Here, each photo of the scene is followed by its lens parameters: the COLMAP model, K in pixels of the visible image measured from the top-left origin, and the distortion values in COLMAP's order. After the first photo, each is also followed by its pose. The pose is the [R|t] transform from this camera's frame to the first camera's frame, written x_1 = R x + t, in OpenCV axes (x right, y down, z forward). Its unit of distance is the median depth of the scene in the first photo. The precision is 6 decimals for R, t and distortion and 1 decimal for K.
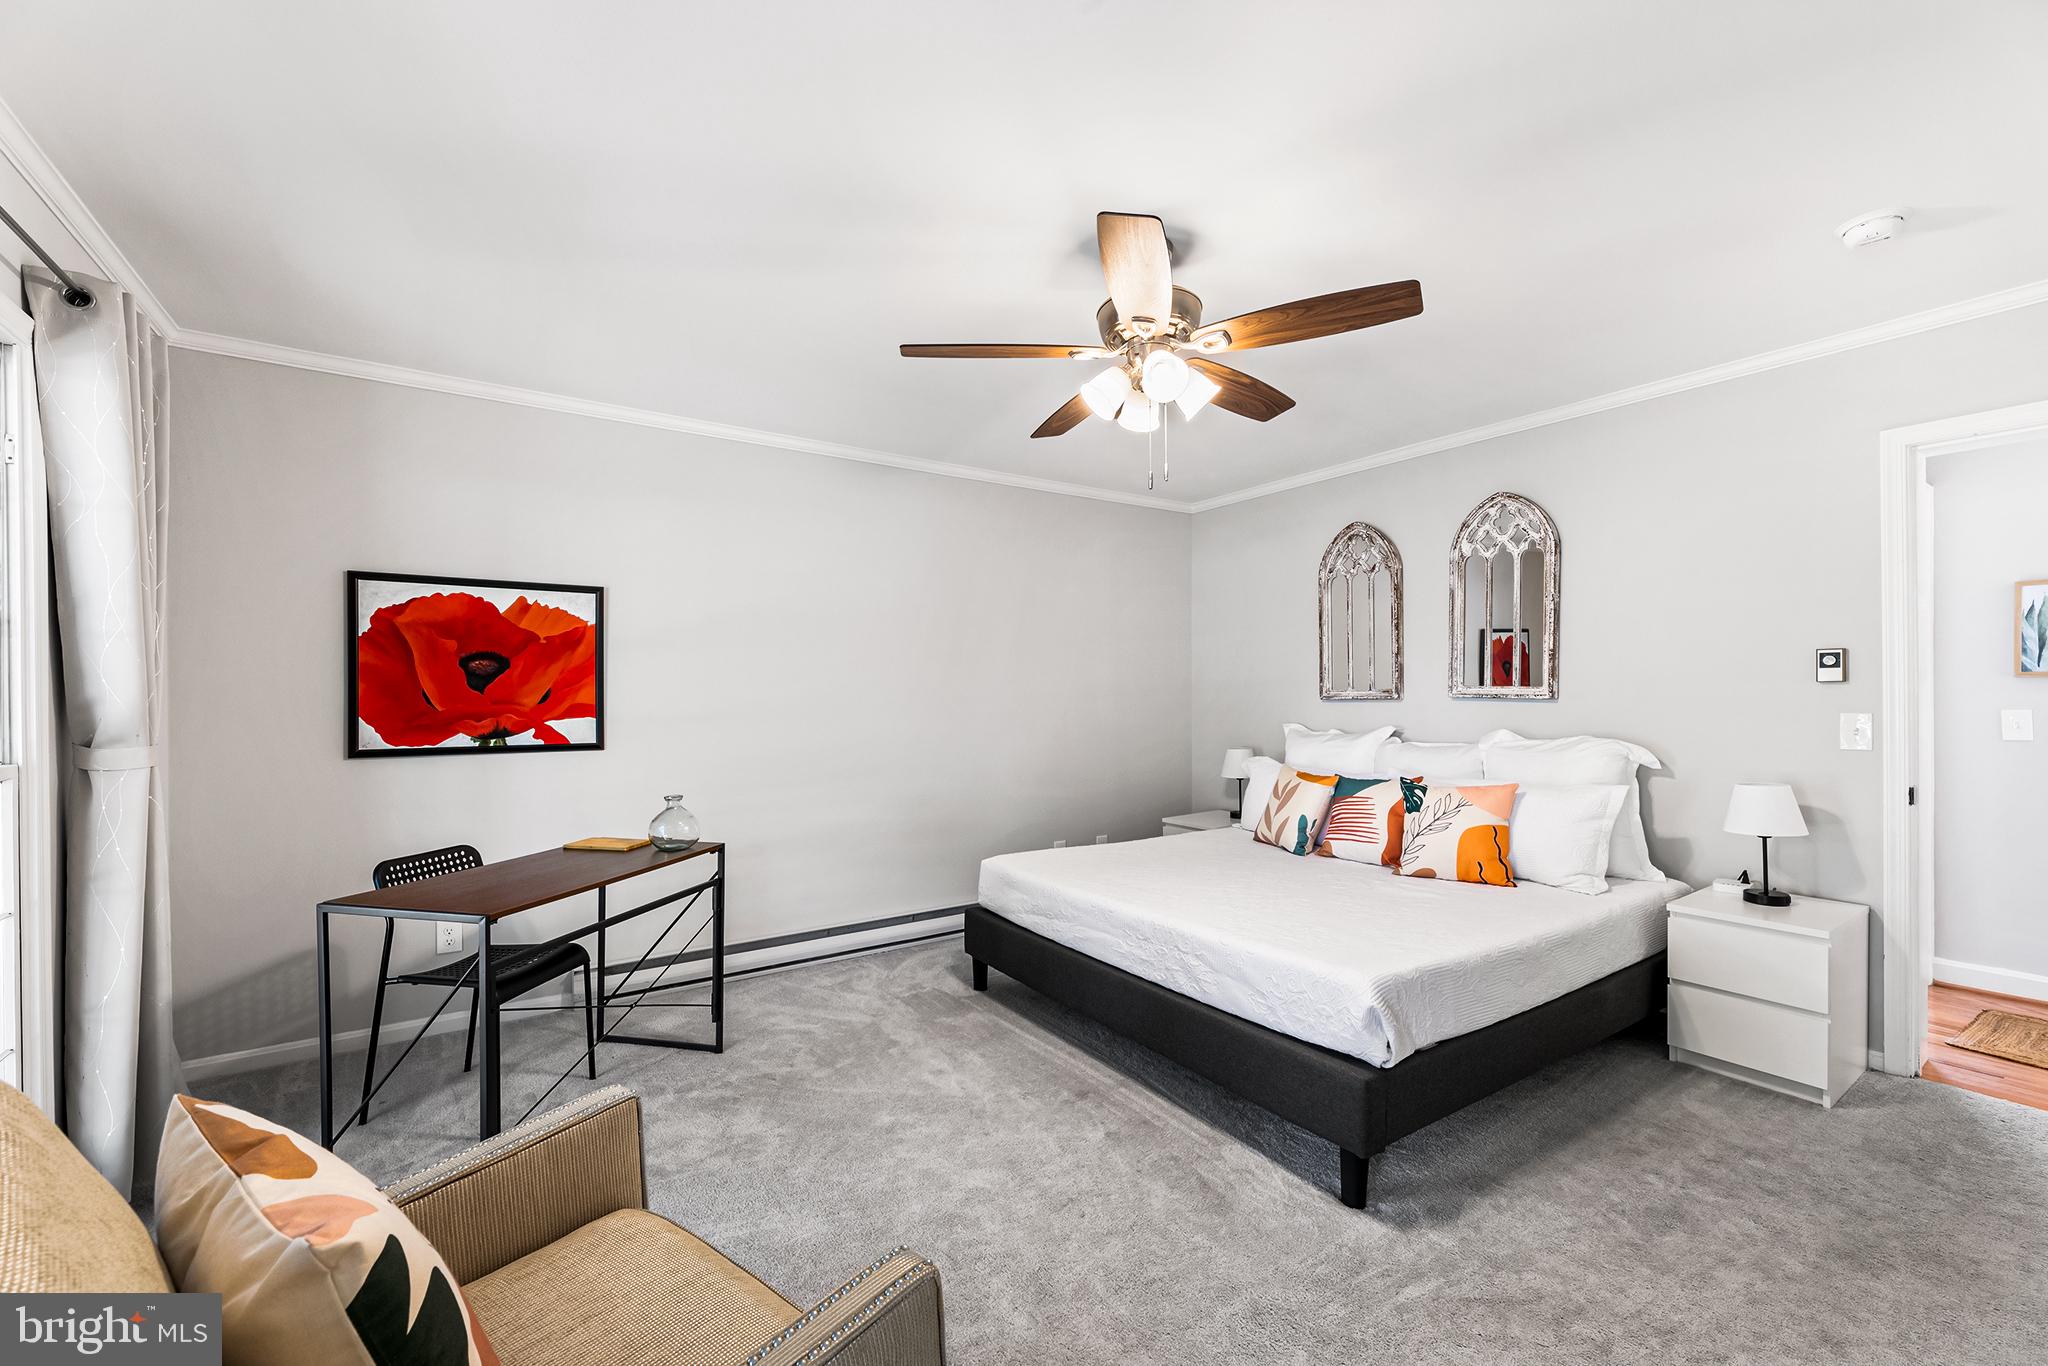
lens RADIAL K [[835.1, 0, 1011.2], [0, 835.1, 690.7], [0, 0, 1]] dist [0.001512, -0.001128]
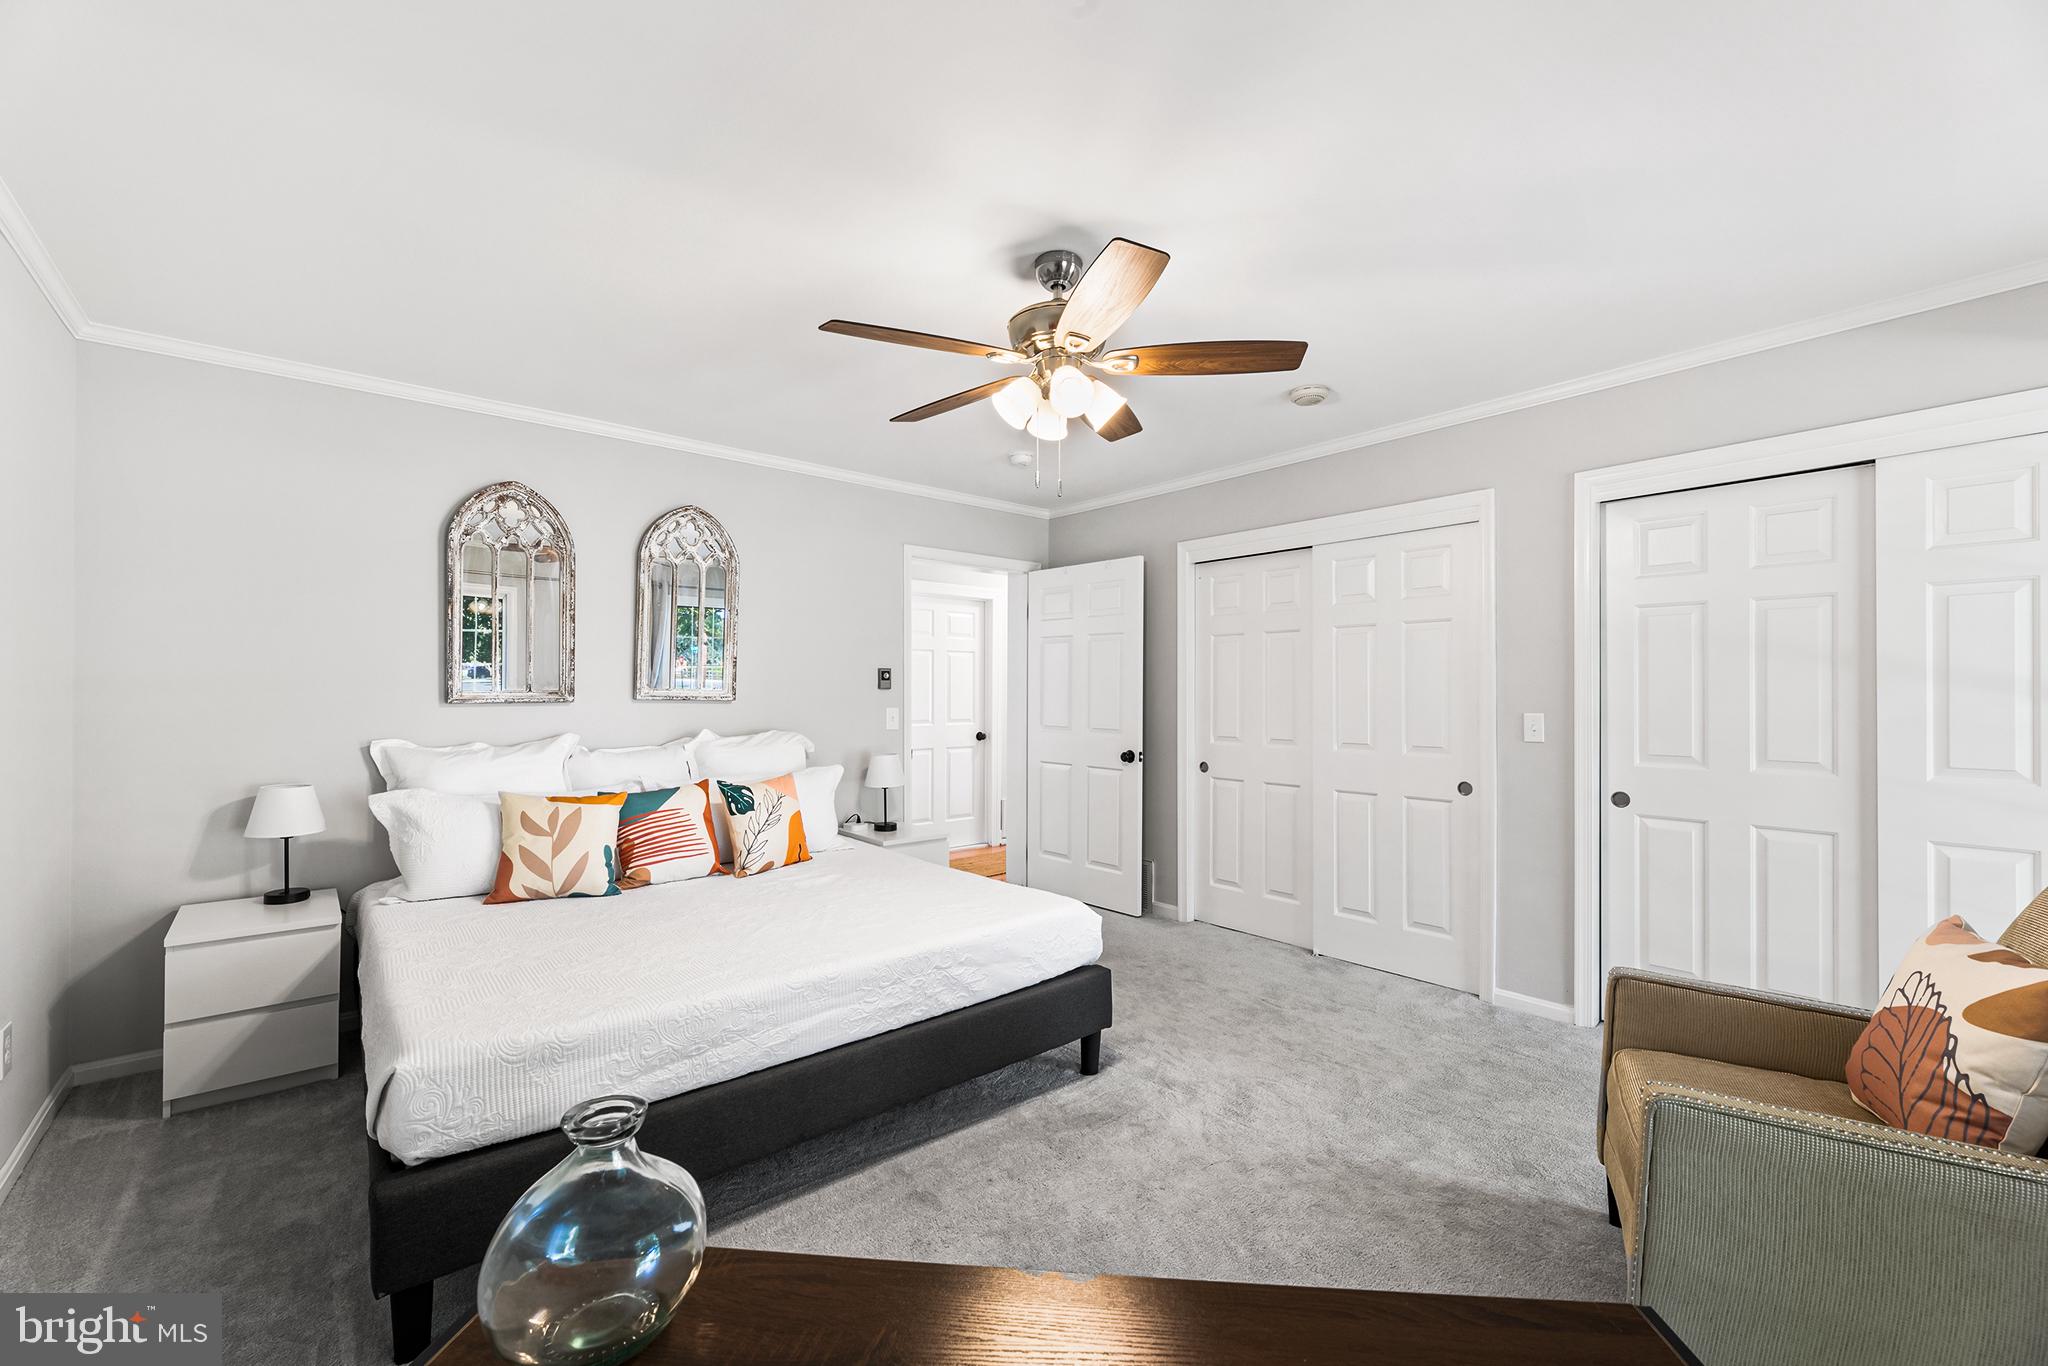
lens RADIAL K [[835.1, 0, 1031.1], [0, 835.1, 691.0], [0, 0, 1]] dist [0.001512, -0.001128]
pose [[-0.127025, 0.003355, 0.991894, -0.546203], [-0.007693, 0.999961, -0.004368, -0.001121], [-0.991870, -0.008185, -0.126994, 0.743424]]
